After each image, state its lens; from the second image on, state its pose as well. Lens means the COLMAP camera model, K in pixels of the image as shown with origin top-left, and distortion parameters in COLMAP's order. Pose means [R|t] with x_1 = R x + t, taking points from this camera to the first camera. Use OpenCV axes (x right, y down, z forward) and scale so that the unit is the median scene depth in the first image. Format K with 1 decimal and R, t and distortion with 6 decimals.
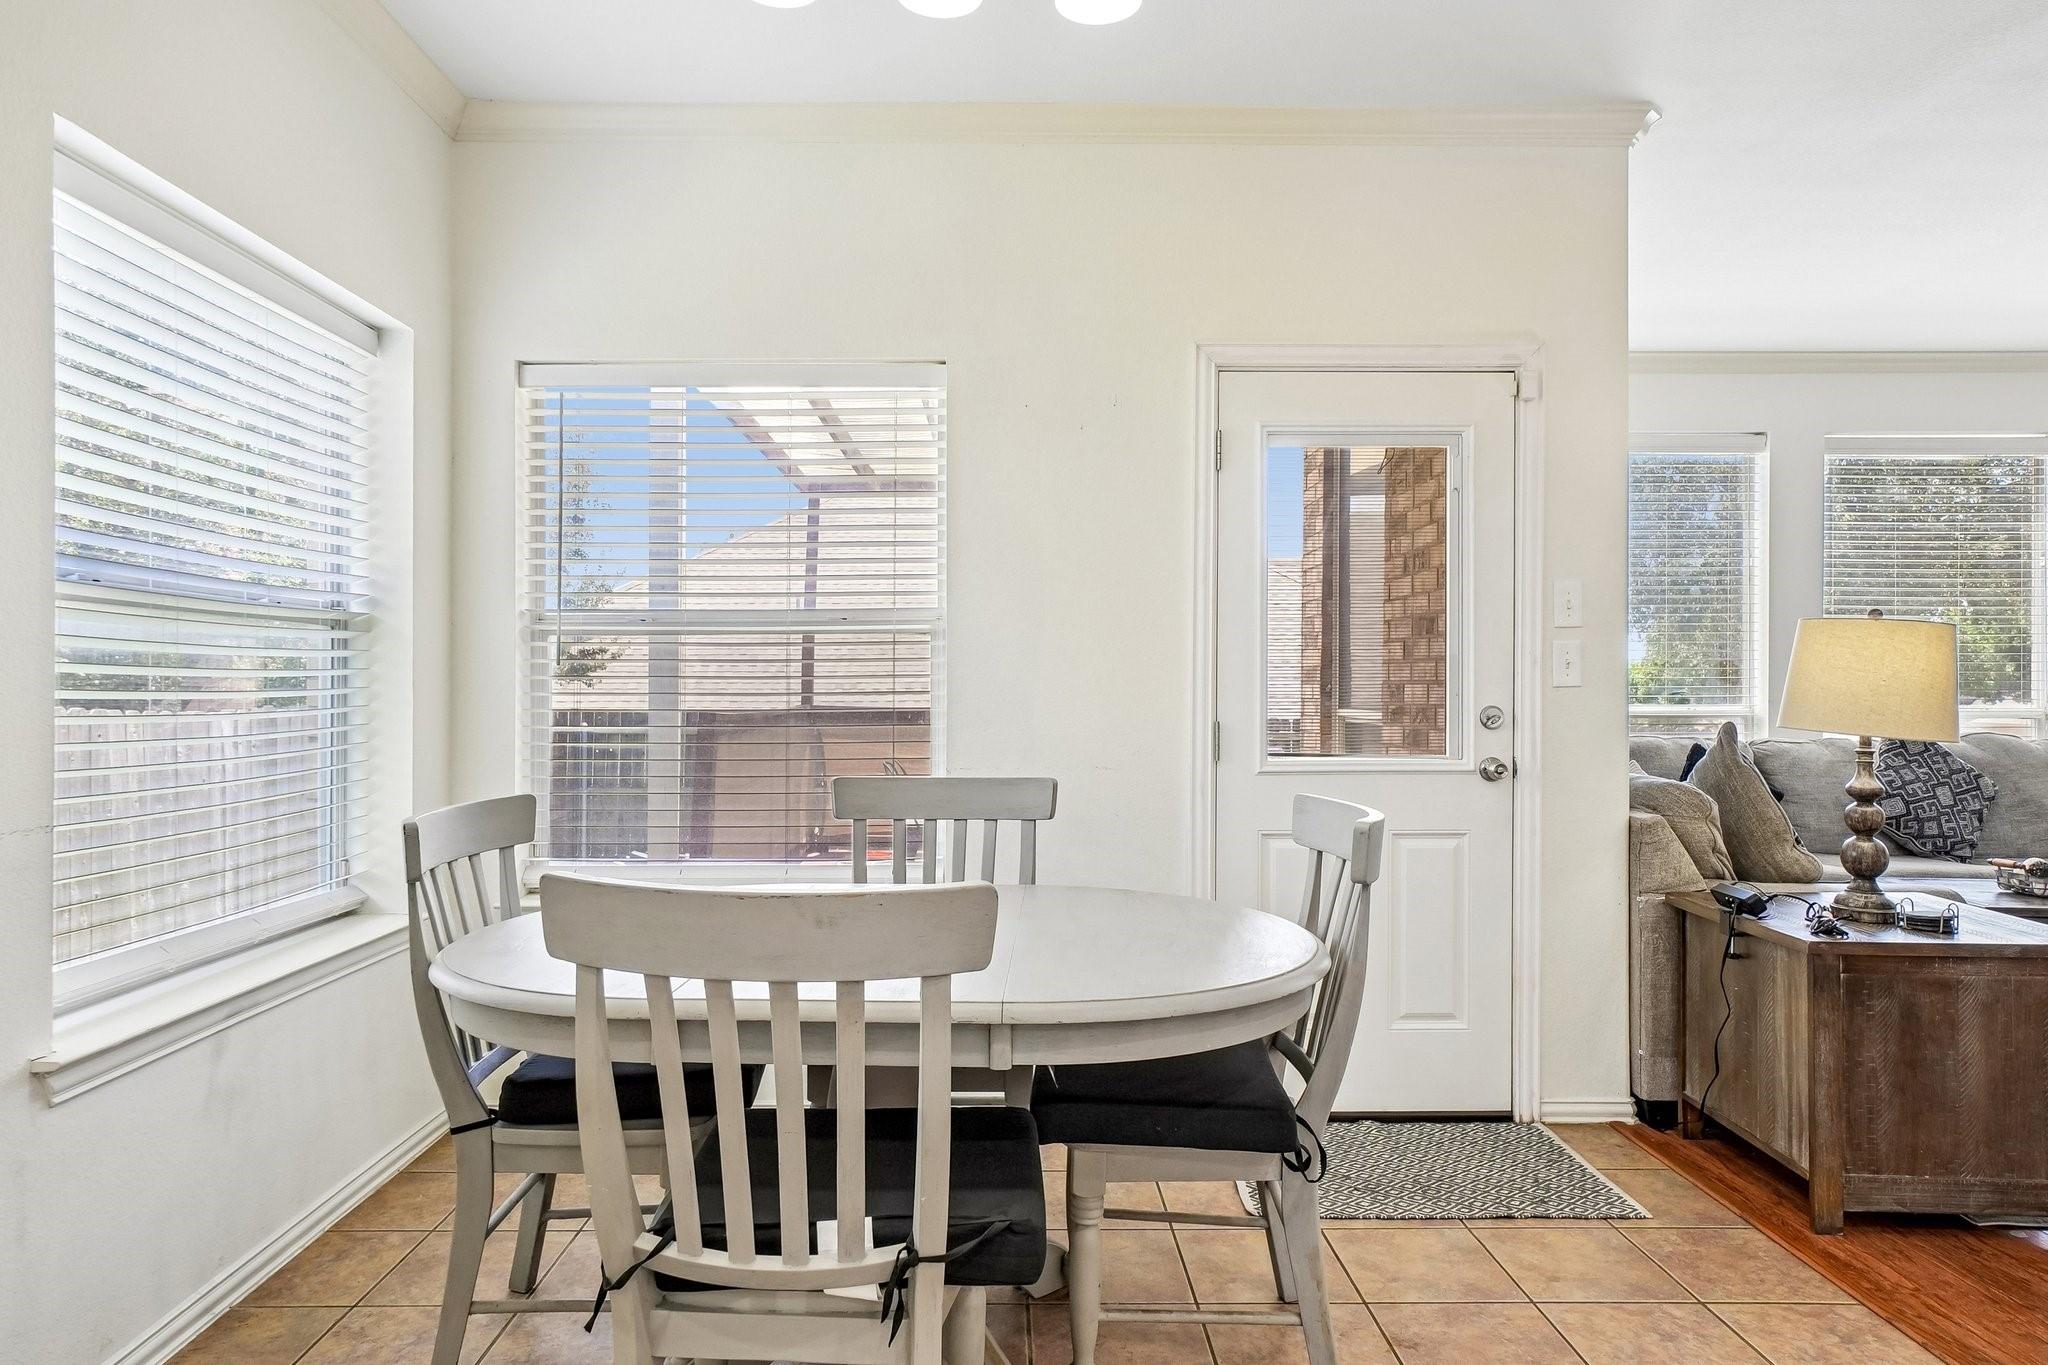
lens RADIAL K [[1199.3, 0, 1018.7], [0, 1199.3, 677.0], [0, 0, 1]] dist [-0.002283, -0.000371]
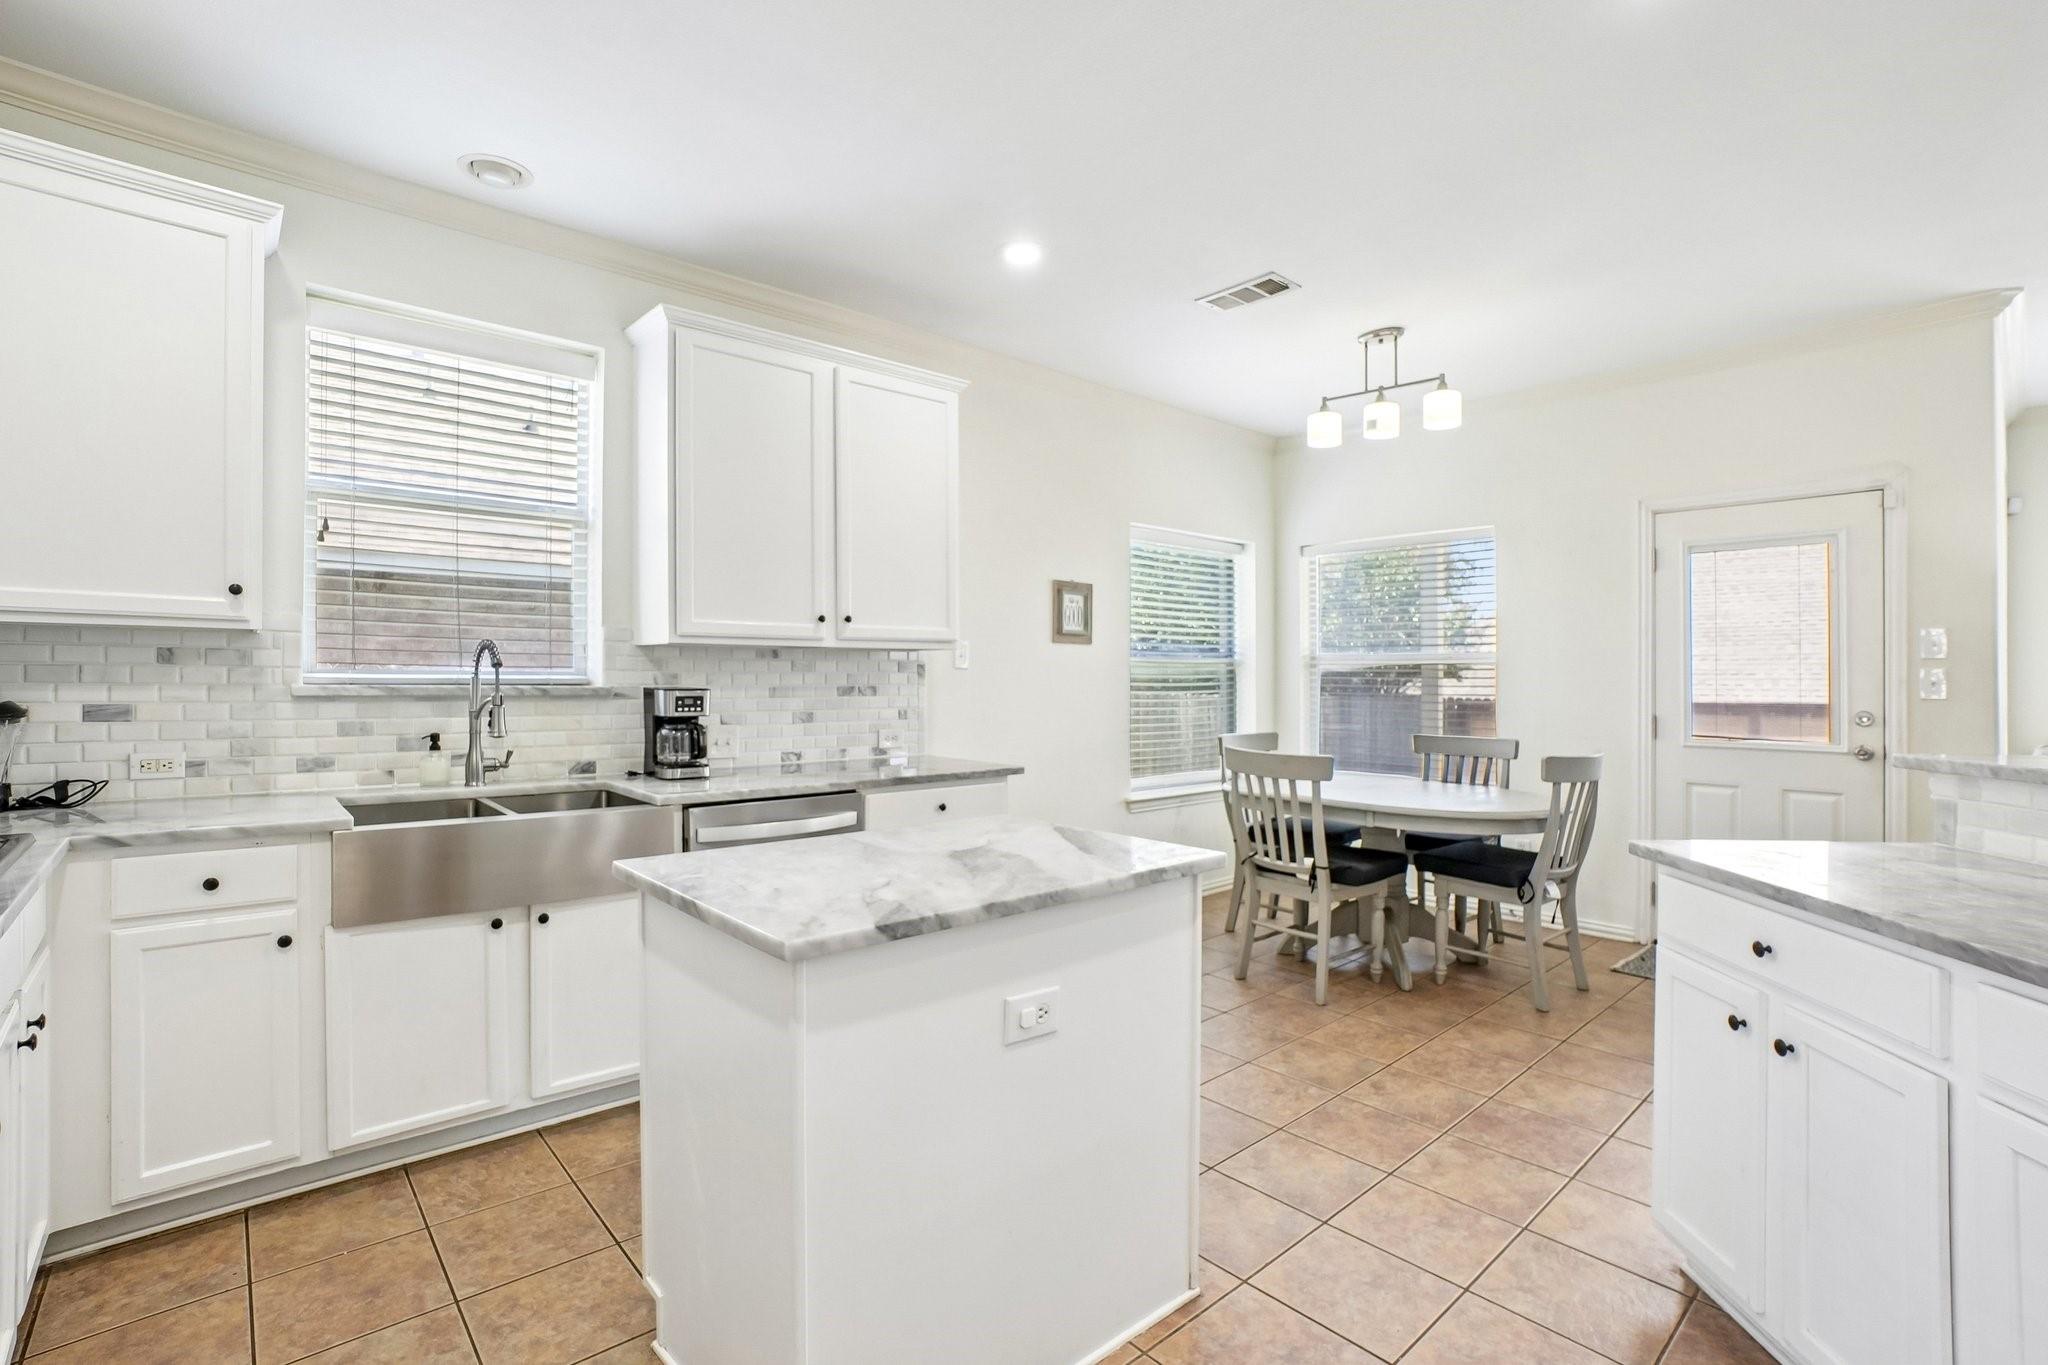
lens RADIAL K [[929.7, 0, 1033.5], [0, 929.7, 672.4], [0, 0, 1]] dist [-0.016871, -0.000285]
pose [[0.666723, 0.002616, -0.745301, 0.562556], [-0.003153, 0.999995, 0.000690, -0.023295], [0.745299, 0.001890, 0.666728, -0.558735]]
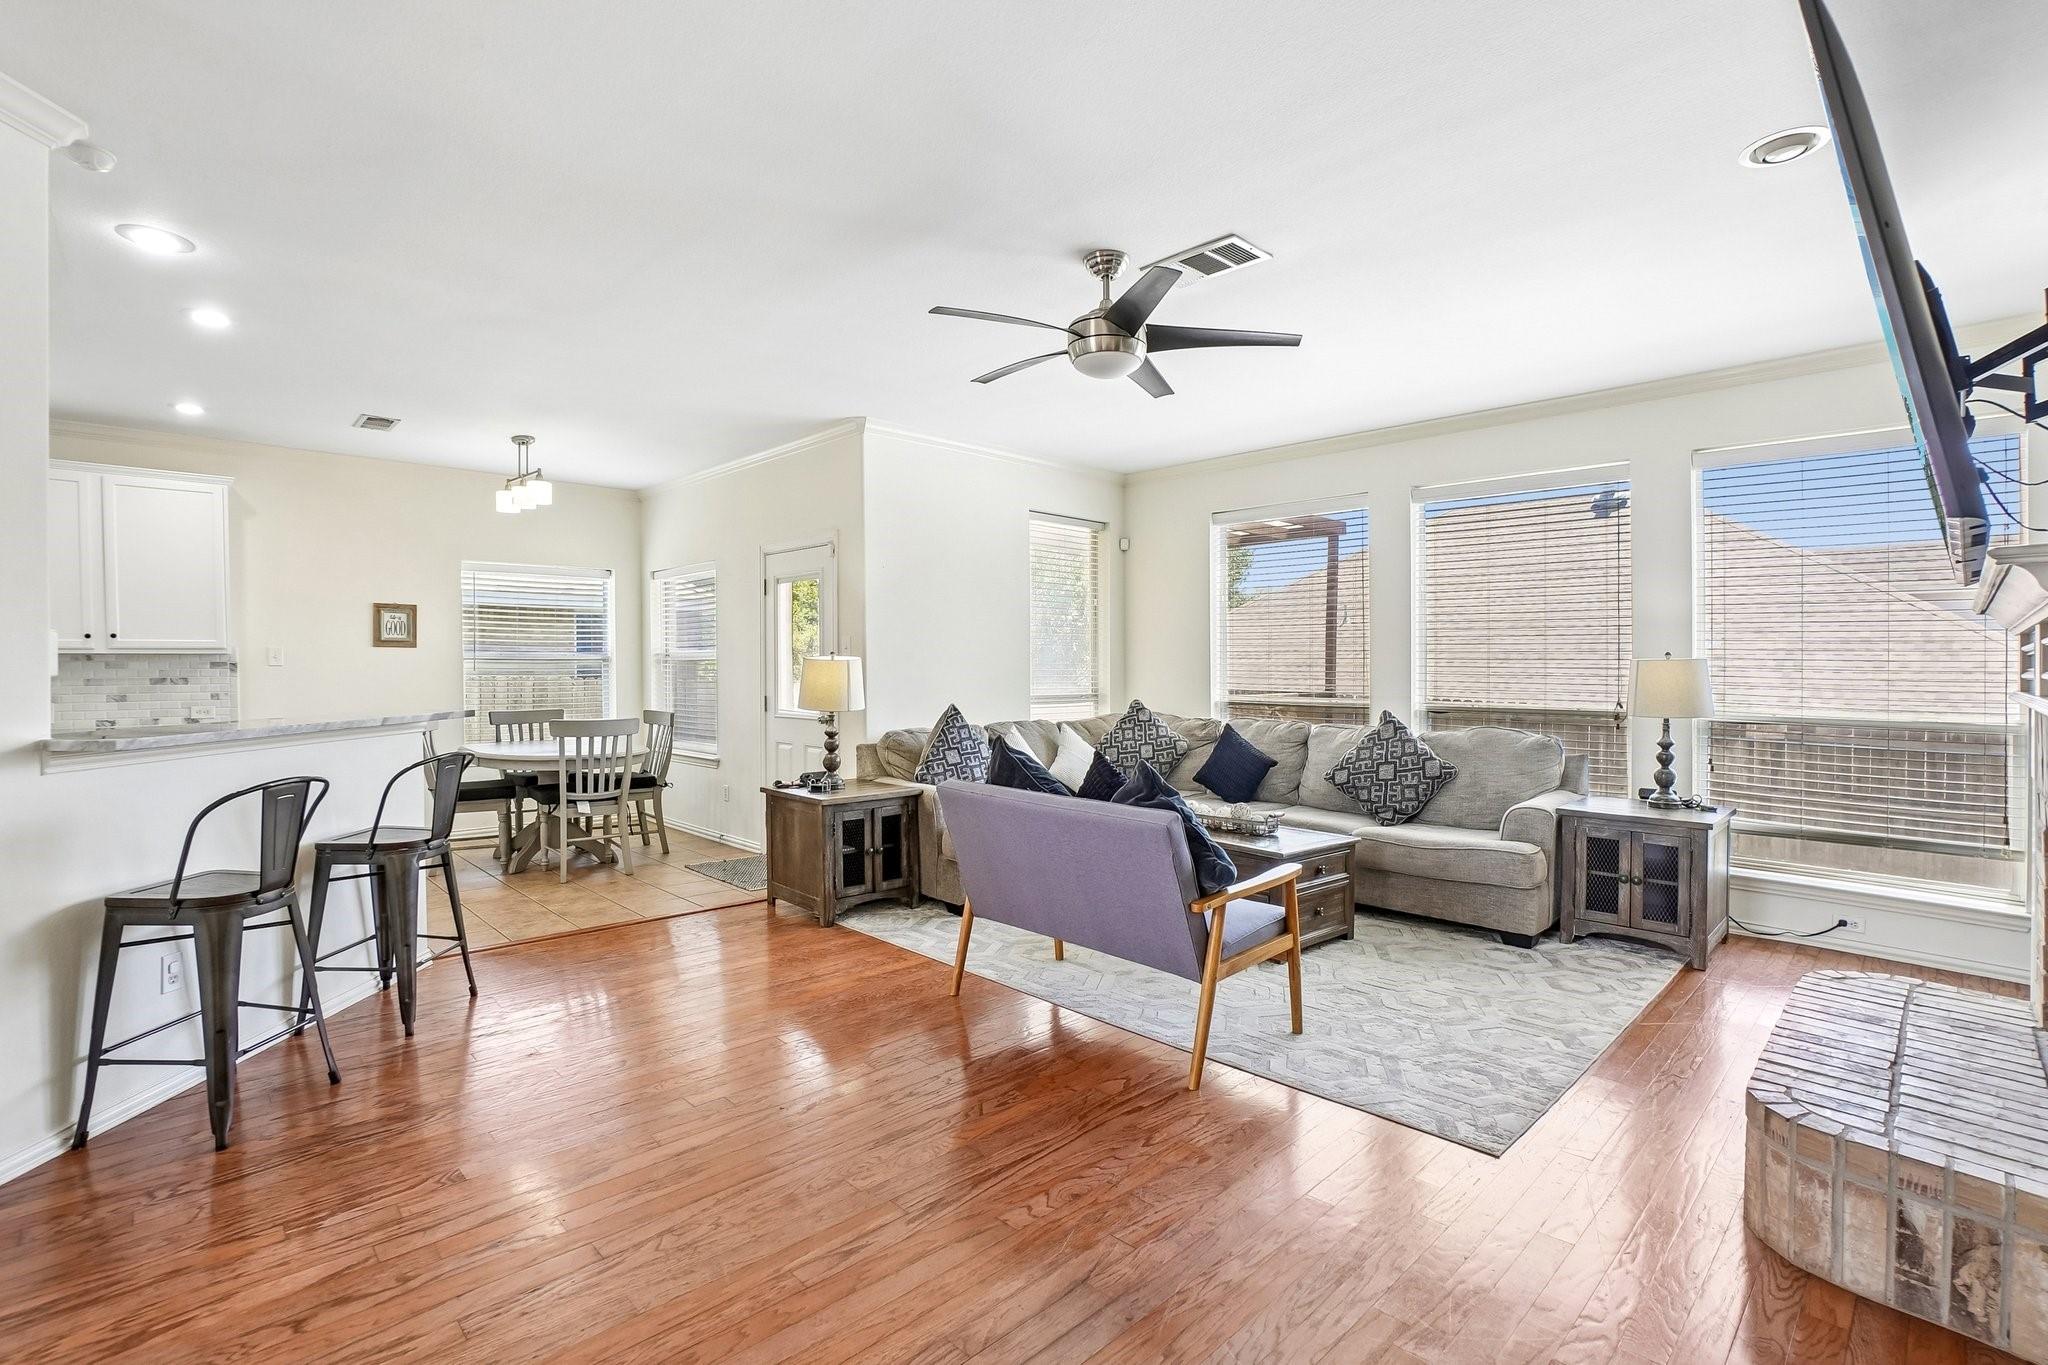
lens RADIAL K [[929.7, 0, 1014.7], [0, 929.7, 683.1], [0, 0, 1]] dist [-0.016871, -0.000285]
pose [[0.690762, 0.012386, -0.722977, 1.959183], [0.001587, 0.999825, 0.018645, -0.024546], [0.723081, -0.014027, 0.690621, 0.037430]]
